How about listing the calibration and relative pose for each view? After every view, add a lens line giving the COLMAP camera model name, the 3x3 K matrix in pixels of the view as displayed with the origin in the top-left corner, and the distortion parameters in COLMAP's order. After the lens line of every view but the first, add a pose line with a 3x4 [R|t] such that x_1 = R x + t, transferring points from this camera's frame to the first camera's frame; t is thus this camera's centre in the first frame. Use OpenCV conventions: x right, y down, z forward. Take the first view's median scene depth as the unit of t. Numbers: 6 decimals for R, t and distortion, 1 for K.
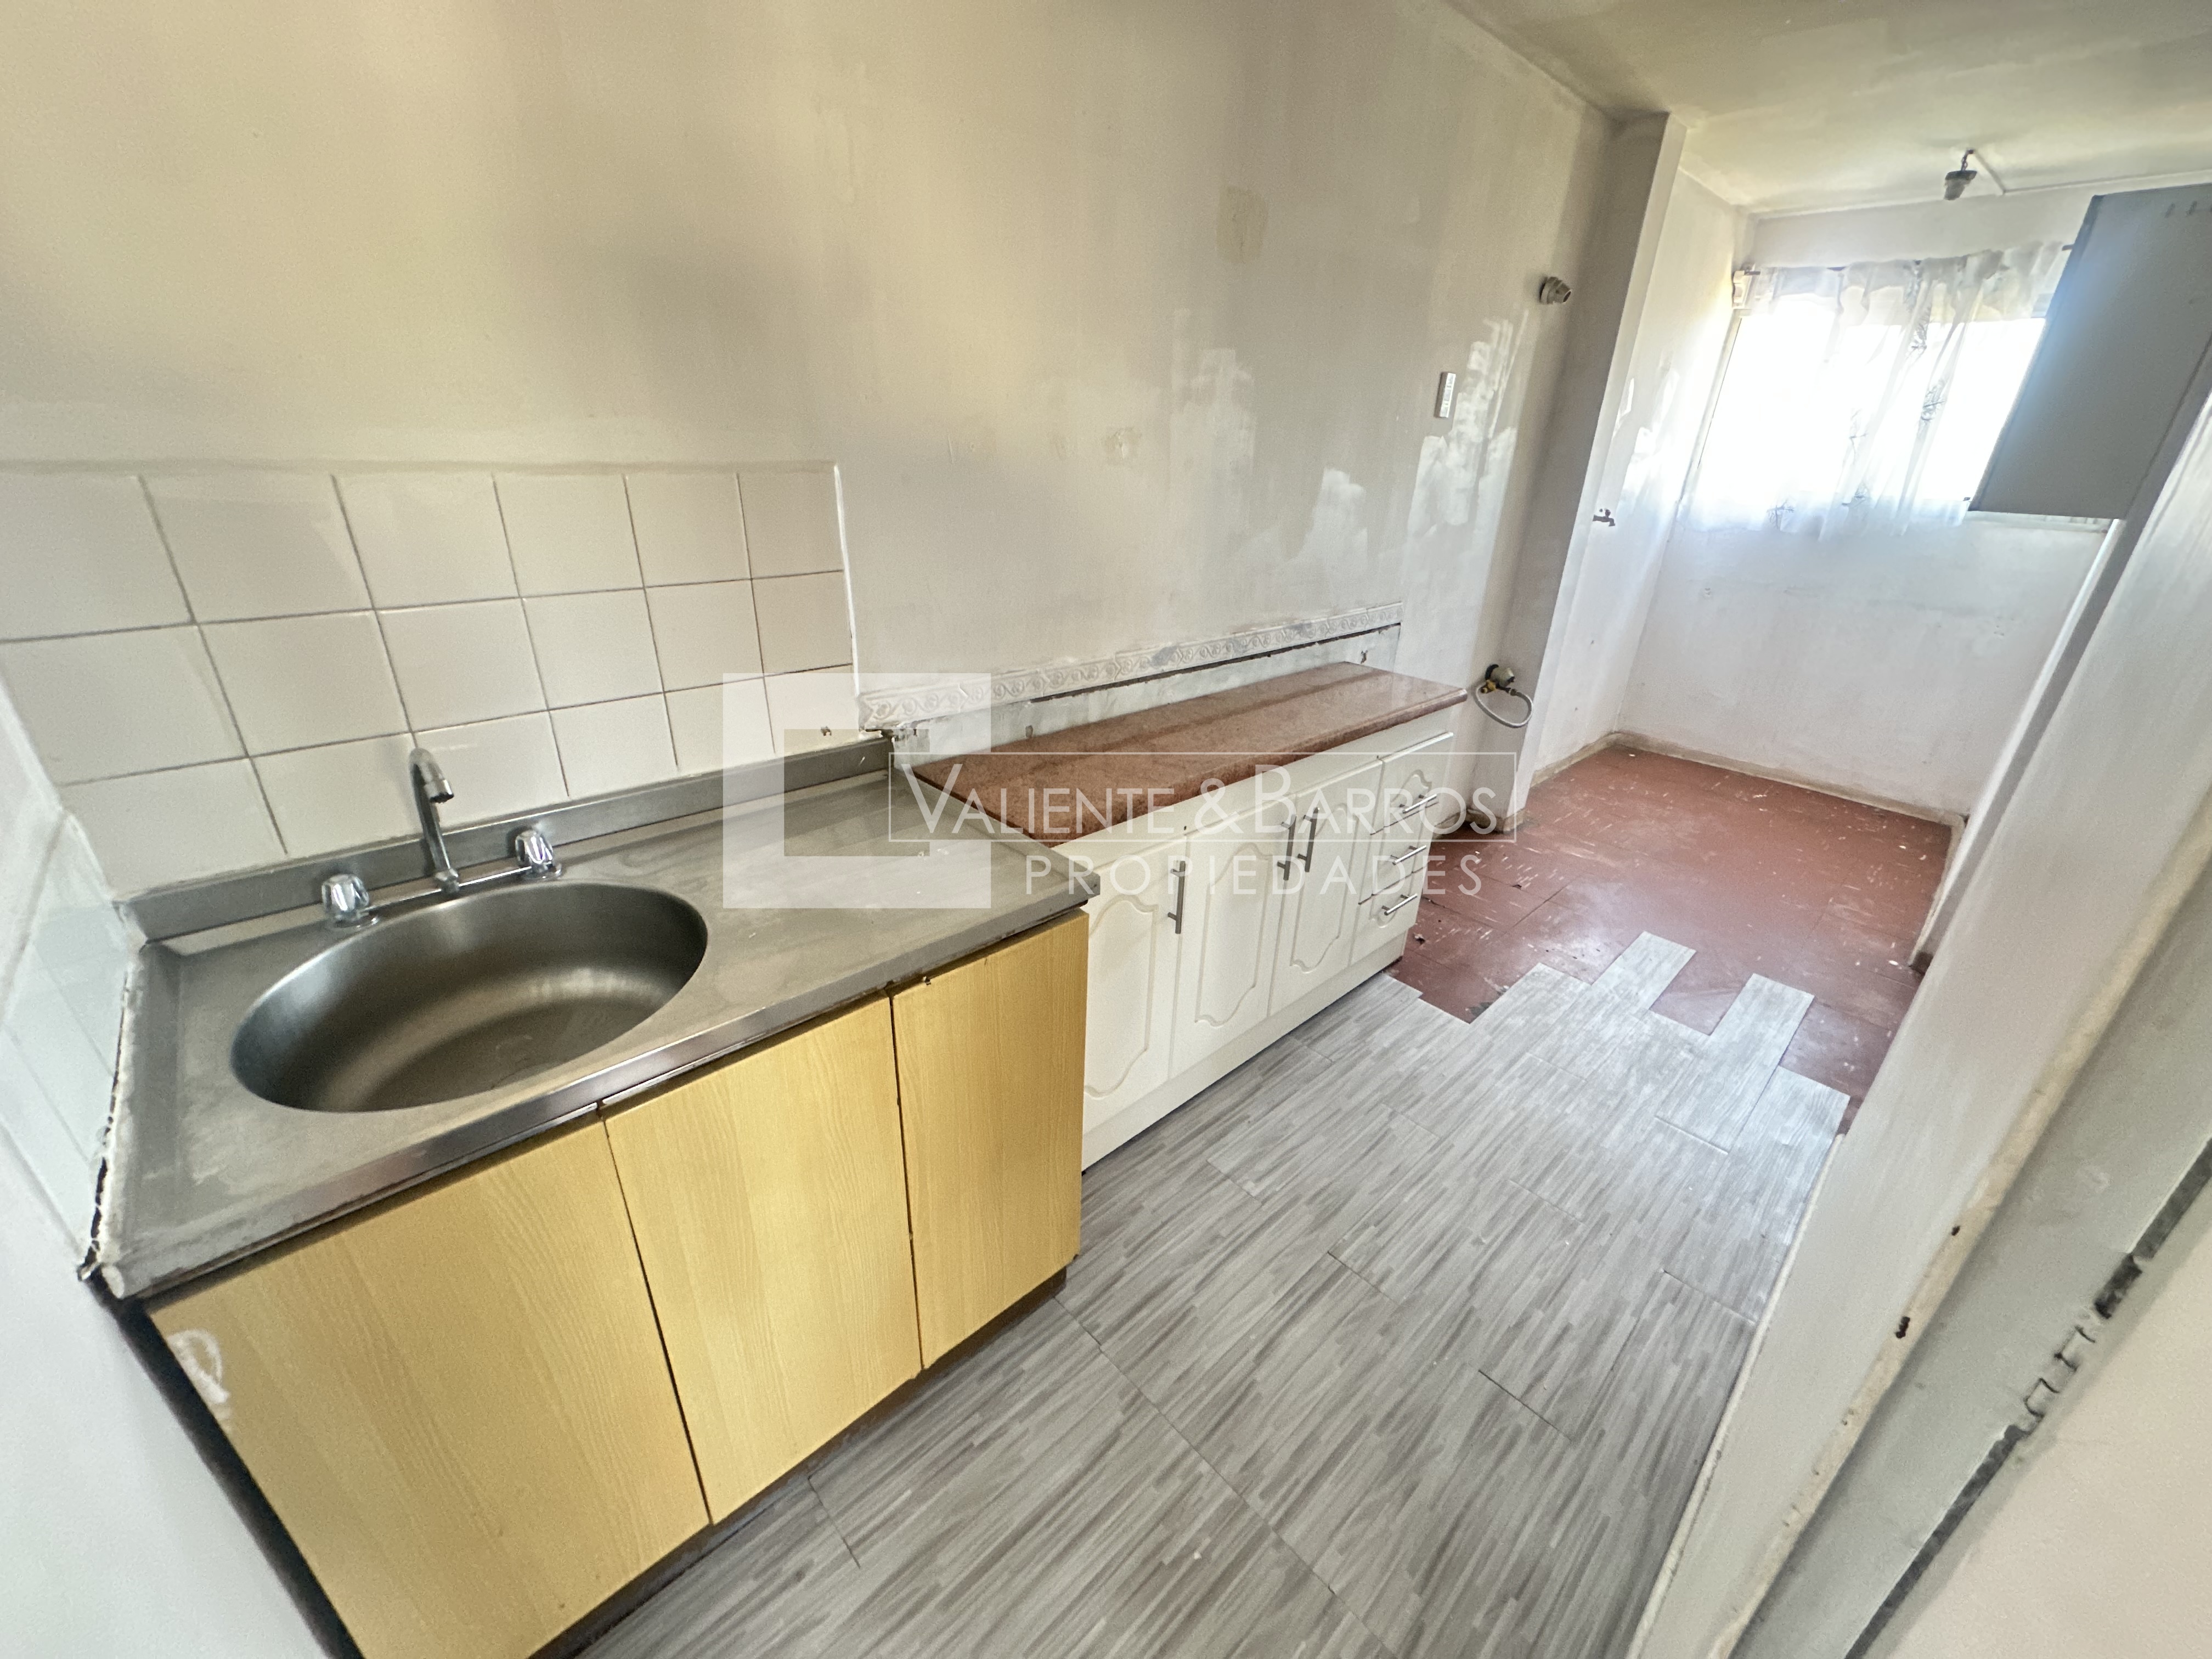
lens RADIAL K [[878.2, 0, 1102.4], [0, 878.2, 827.7], [0, 0, 1]] dist [-0.002266, 0.000575]
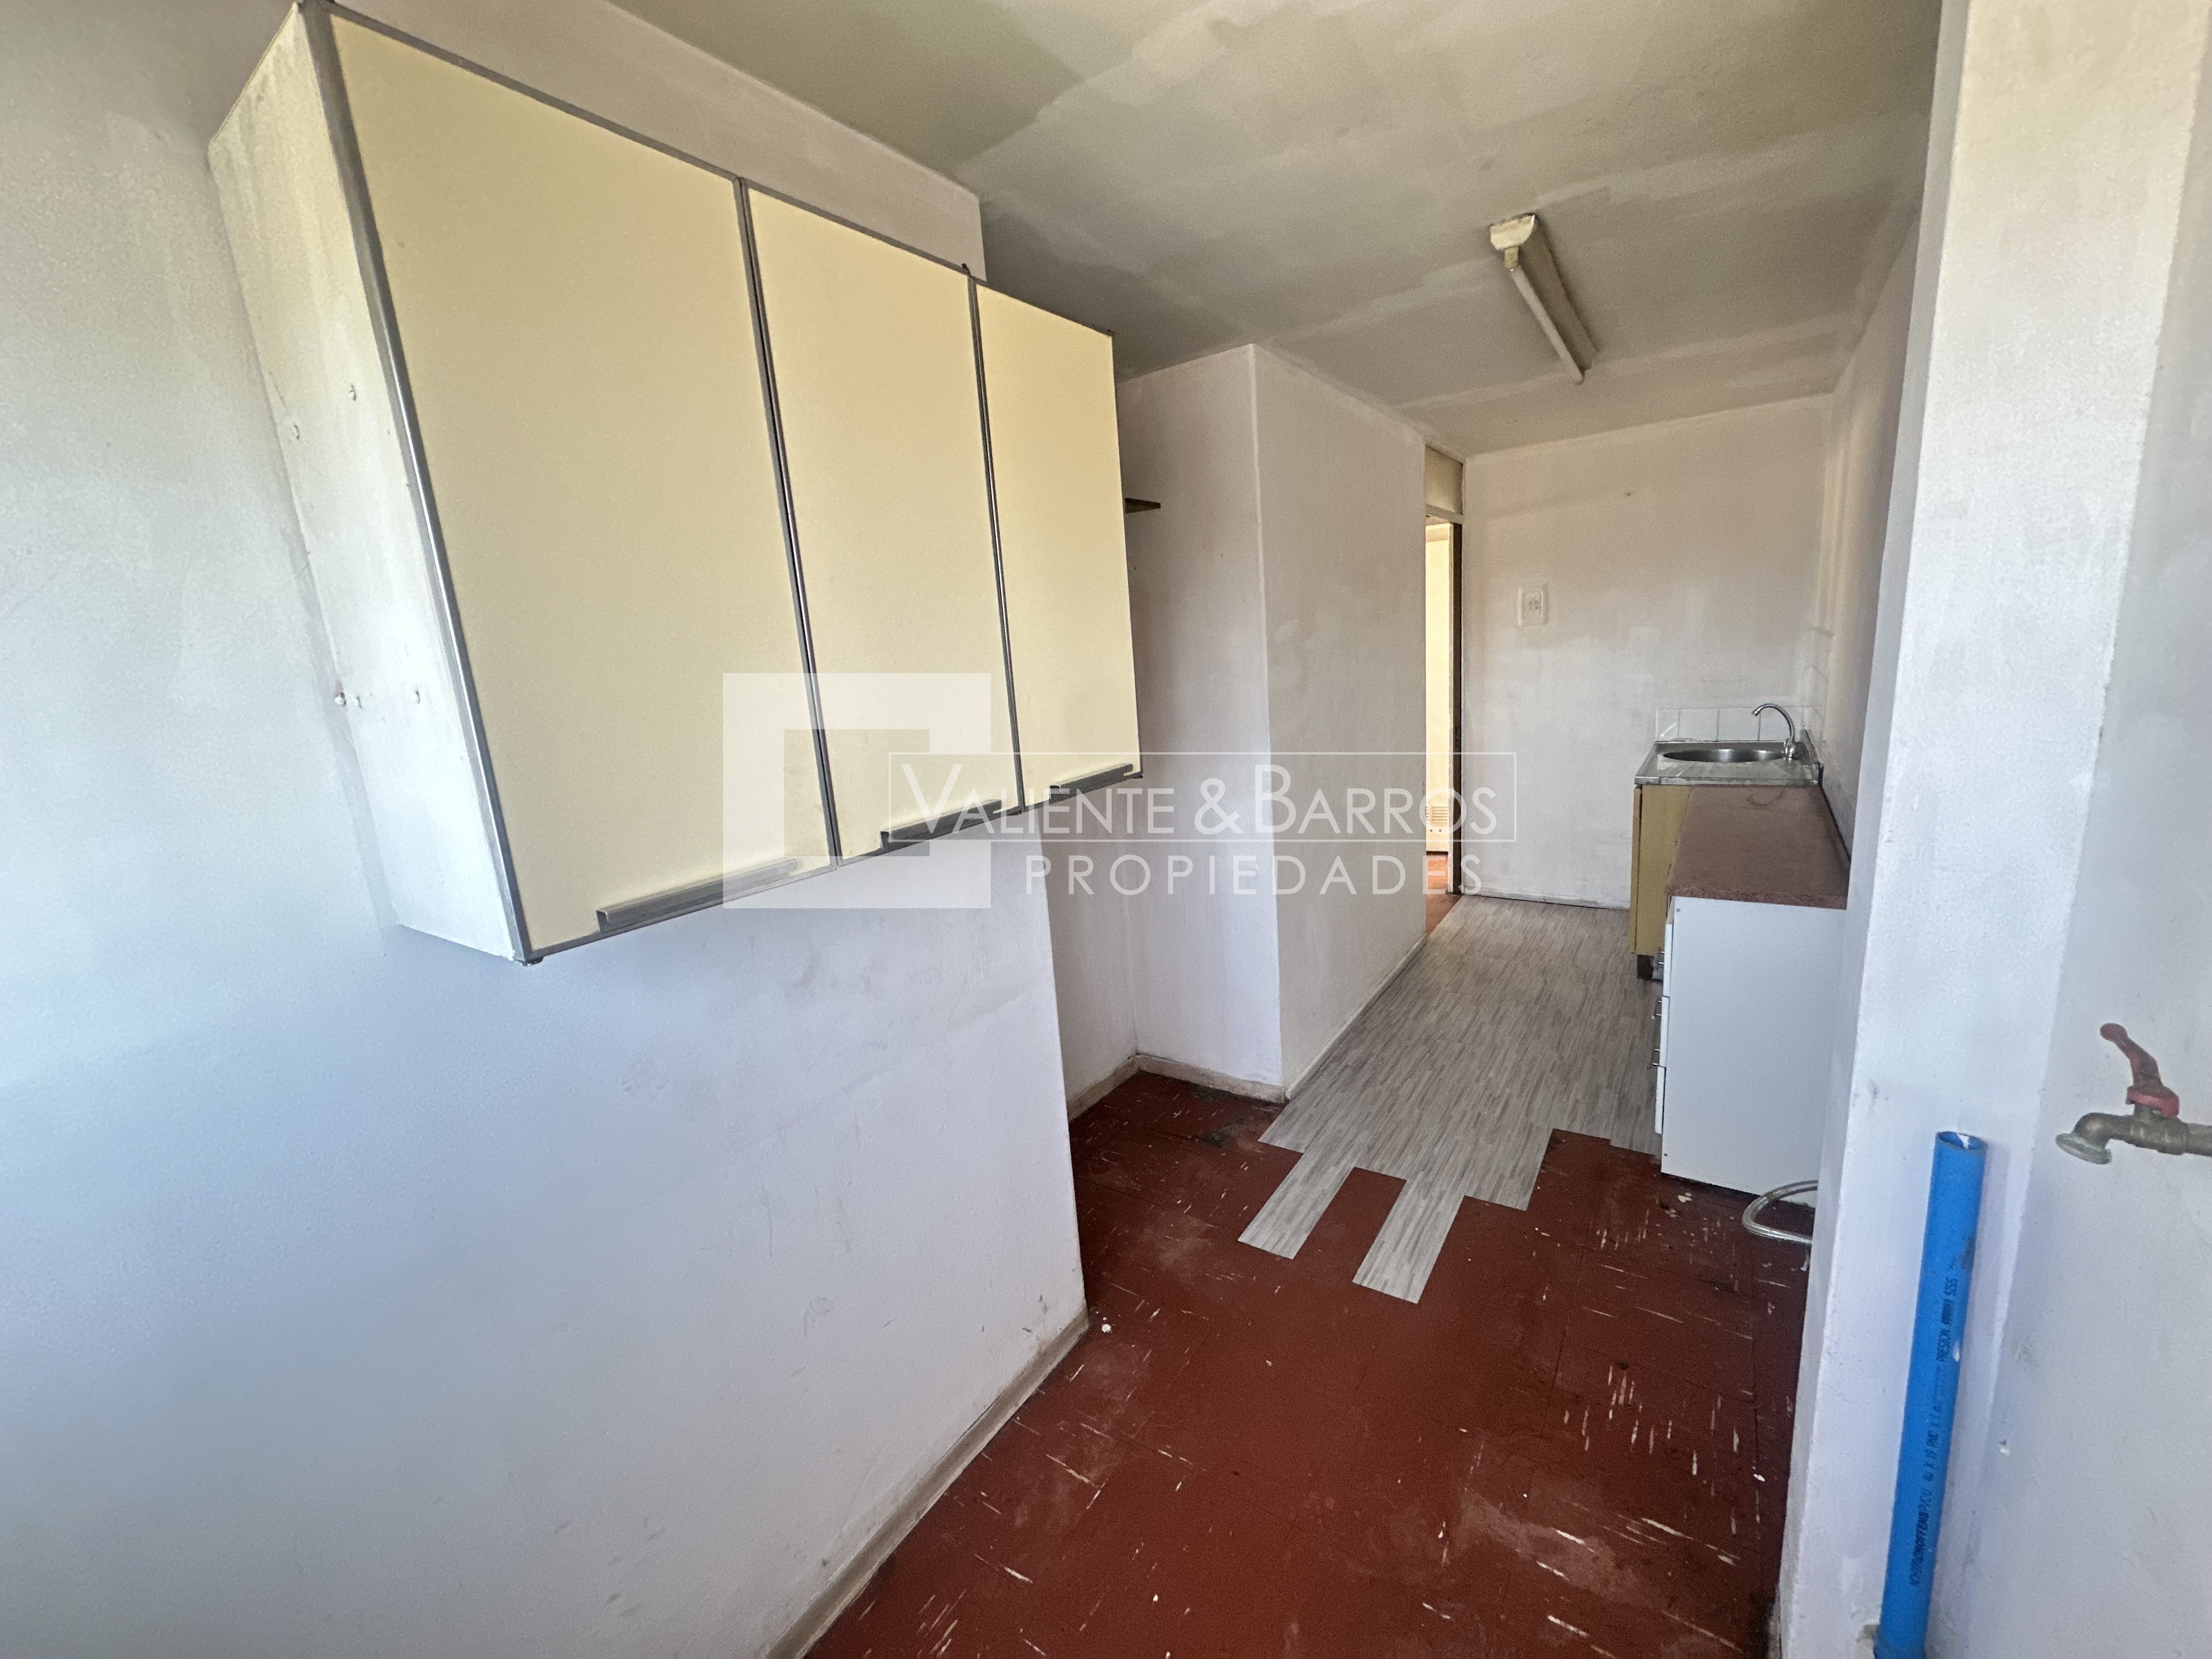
lens RADIAL K [[878.2, 0, 1102.4], [0, 878.2, 827.7], [0, 0, 1]] dist [-0.002266, 0.000575]
pose [[-0.976931, 0.087127, -0.194974, 1.150905], [-0.041268, 0.818758, 0.572653, -0.696408], [0.209530, 0.567489, -0.796275, 1.536414]]
